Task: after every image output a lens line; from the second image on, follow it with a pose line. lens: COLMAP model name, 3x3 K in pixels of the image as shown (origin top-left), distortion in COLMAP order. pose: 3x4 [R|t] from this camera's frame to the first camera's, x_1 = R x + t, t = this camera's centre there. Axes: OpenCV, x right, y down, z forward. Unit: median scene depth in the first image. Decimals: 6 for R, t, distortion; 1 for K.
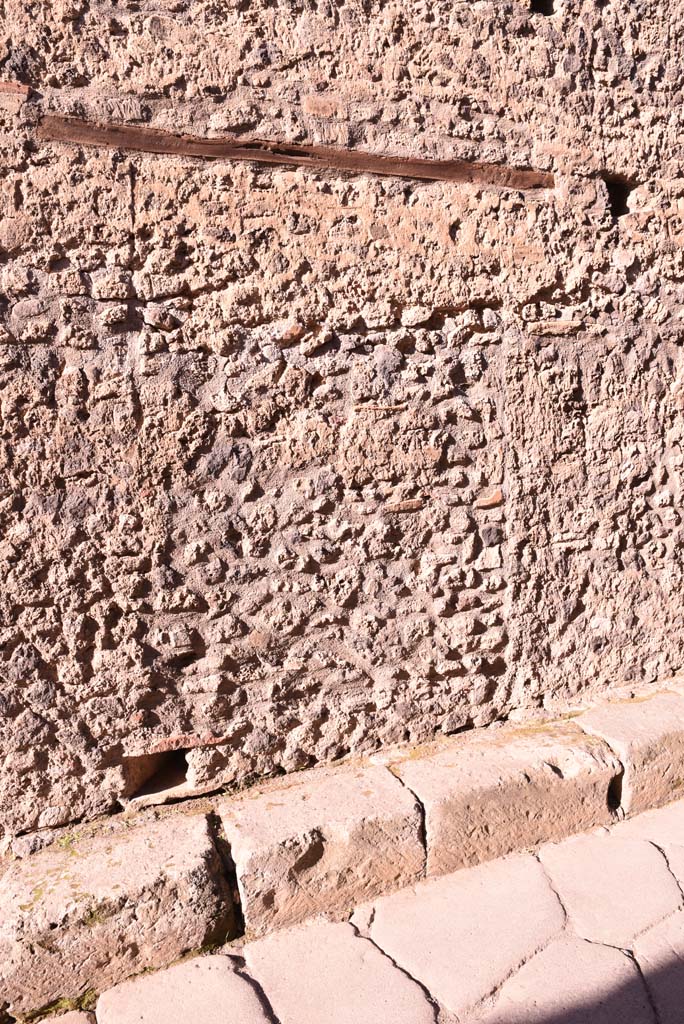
lens RADIAL K [[695.0, 0, 332.4], [0, 695.0, 509.2], [0, 0, 1]] dist [-0.128689, 0.088711]
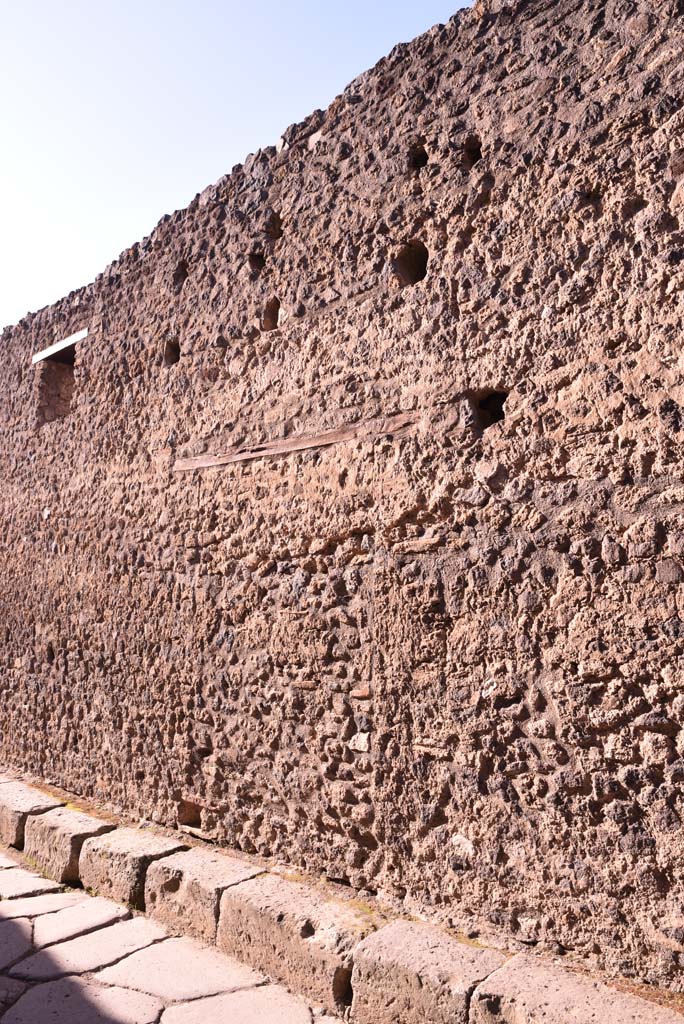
lens RADIAL K [[695.0, 0, 340.1], [0, 695.0, 508.4], [0, 0, 1]] dist [-0.128689, 0.088711]
pose [[0.475485, -0.060553, -0.877637, 1.338749], [-0.102423, 0.987033, -0.123591, -0.185640], [0.873741, 0.148656, 0.463118, 0.382925]]
